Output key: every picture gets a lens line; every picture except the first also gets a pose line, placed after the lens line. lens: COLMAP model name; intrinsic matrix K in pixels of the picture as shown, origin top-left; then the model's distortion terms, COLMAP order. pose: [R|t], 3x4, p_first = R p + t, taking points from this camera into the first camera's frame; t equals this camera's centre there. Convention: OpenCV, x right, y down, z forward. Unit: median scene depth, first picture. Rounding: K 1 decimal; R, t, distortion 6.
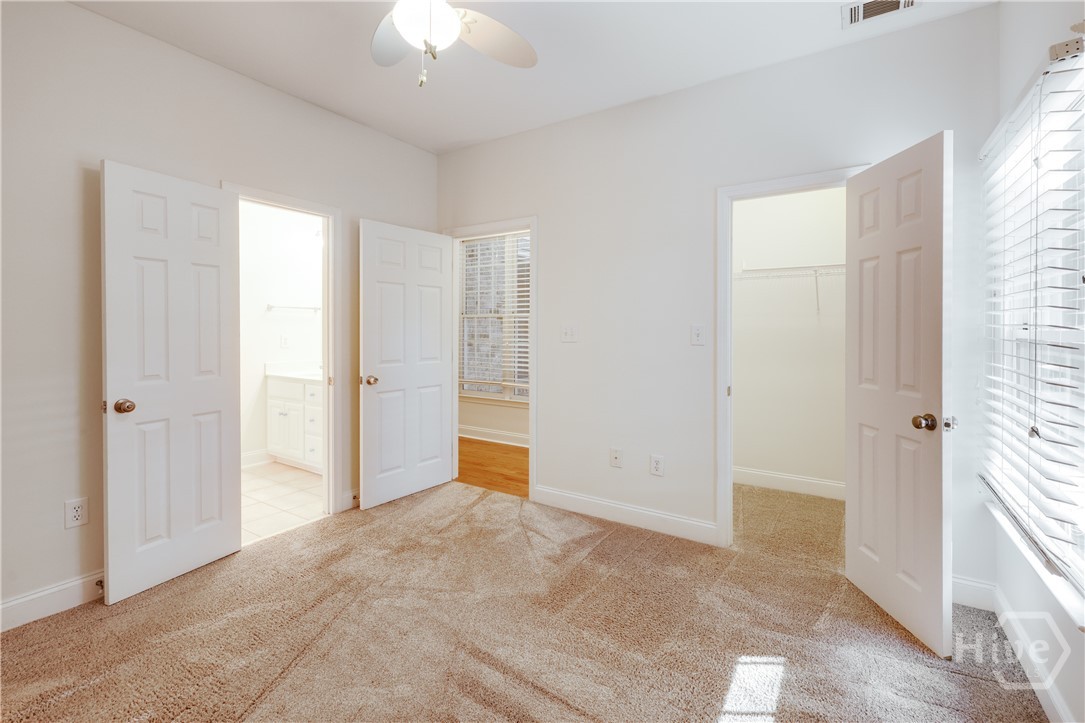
lens RADIAL K [[483.2, 0, 544.5], [0, 483.2, 329.2], [0, 0, 1]] dist [0.003480, -0.000079]
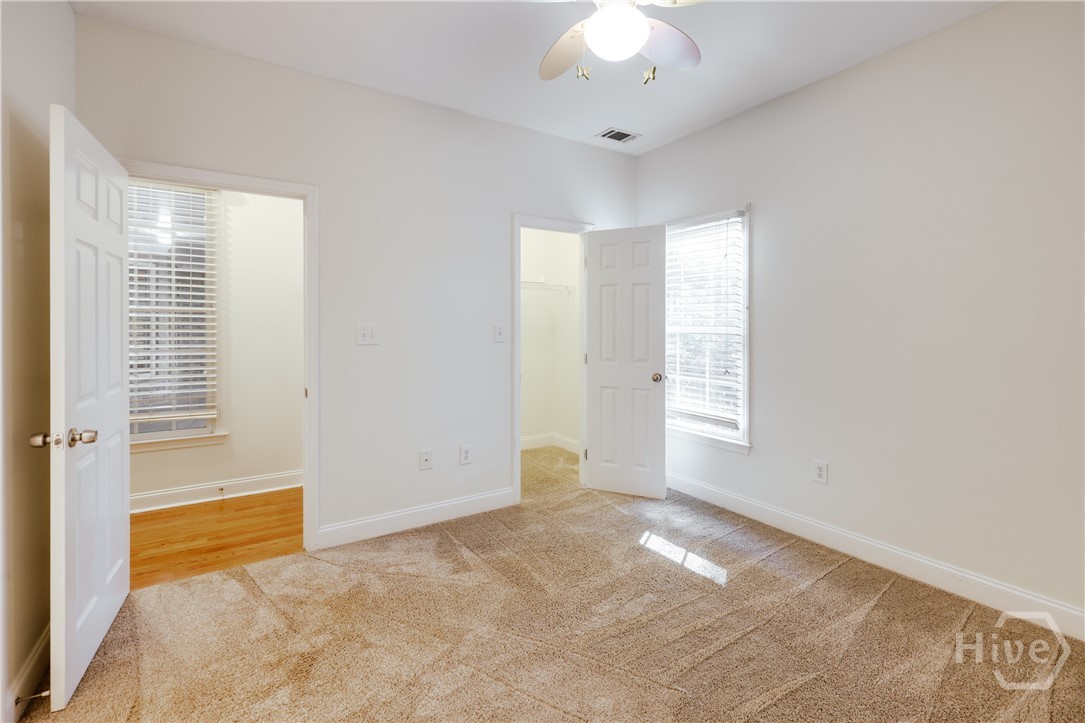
lens RADIAL K [[483.2, 0, 544.5], [0, 483.2, 329.2], [0, 0, 1]] dist [0.003480, -0.000079]
pose [[0.404487, -0.006480, 0.914521, -0.713397], [0.004570, 0.999977, 0.005064, -0.004225], [-0.914532, 0.002131, 0.404508, 0.419514]]
